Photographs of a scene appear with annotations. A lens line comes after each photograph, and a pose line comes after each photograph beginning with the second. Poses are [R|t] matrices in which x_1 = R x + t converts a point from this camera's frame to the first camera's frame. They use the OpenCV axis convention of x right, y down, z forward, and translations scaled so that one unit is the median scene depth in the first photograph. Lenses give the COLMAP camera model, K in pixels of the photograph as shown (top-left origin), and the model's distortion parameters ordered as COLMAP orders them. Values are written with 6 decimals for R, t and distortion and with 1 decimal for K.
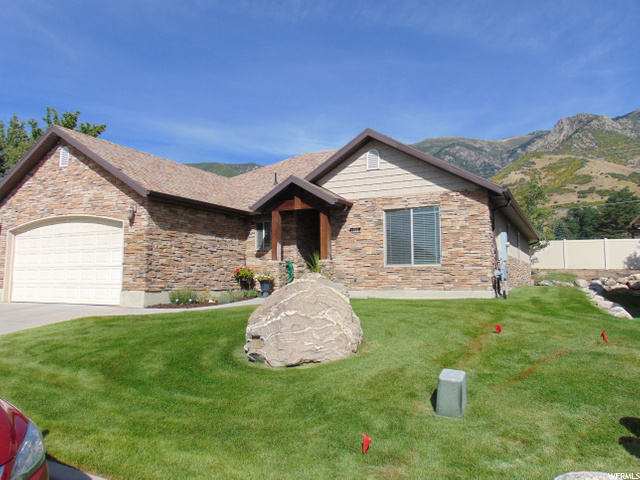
lens RADIAL K [[473.4, 0, 317.7], [0, 473.4, 242.1], [0, 0, 1]] dist [-0.004223, 0.036221]
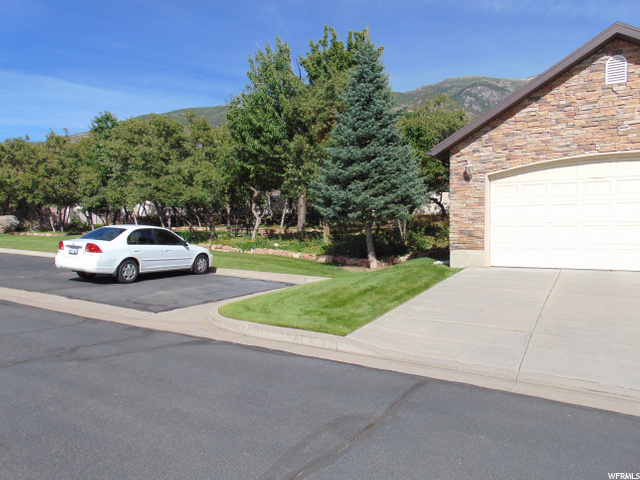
lens RADIAL K [[473.4, 0, 314.6], [0, 473.4, 242.8], [0, 0, 1]] dist [-0.004223, 0.036221]
pose [[0.999865, -0.011235, -0.011951, -1.023852], [0.012516, 0.993500, 0.113140, -0.006022], [0.010602, -0.113275, 0.993507, 0.251381]]
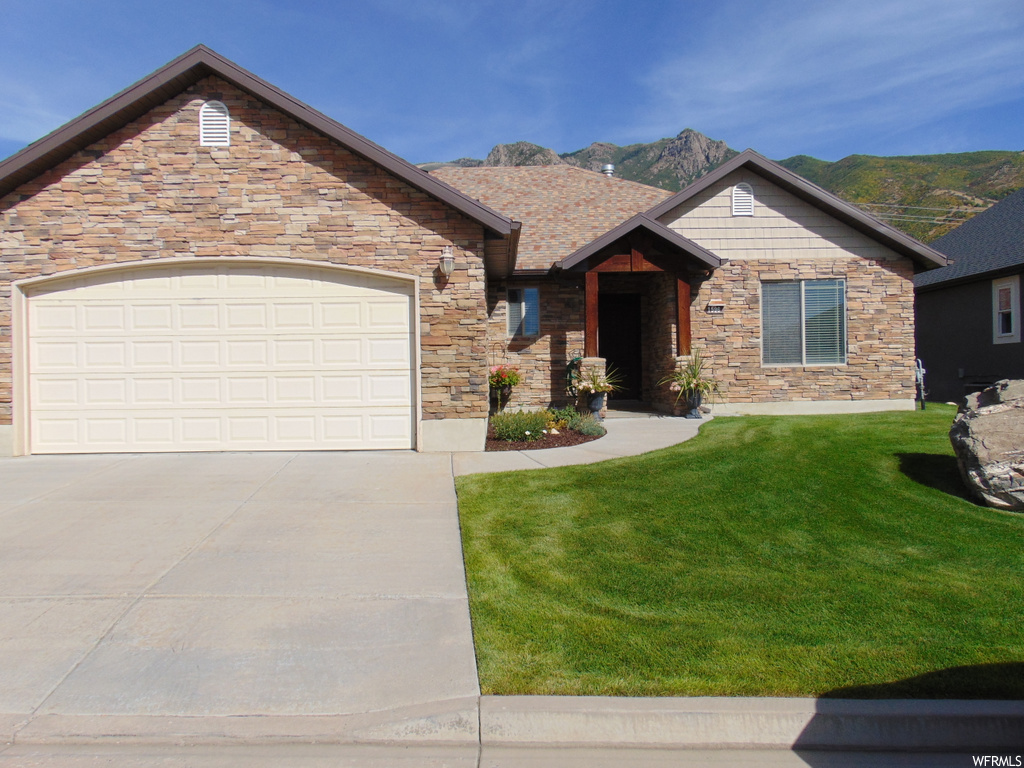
lens RADIAL K [[757.4, 0, 513.0], [0, 757.4, 379.4], [0, 0, 1]] dist [-0.004223, 0.036221]
pose [[0.879168, -0.014930, 0.476277, -0.653010], [-0.022852, 0.997038, 0.073438, -0.000257], [-0.475963, -0.075448, 0.876223, 0.236091]]
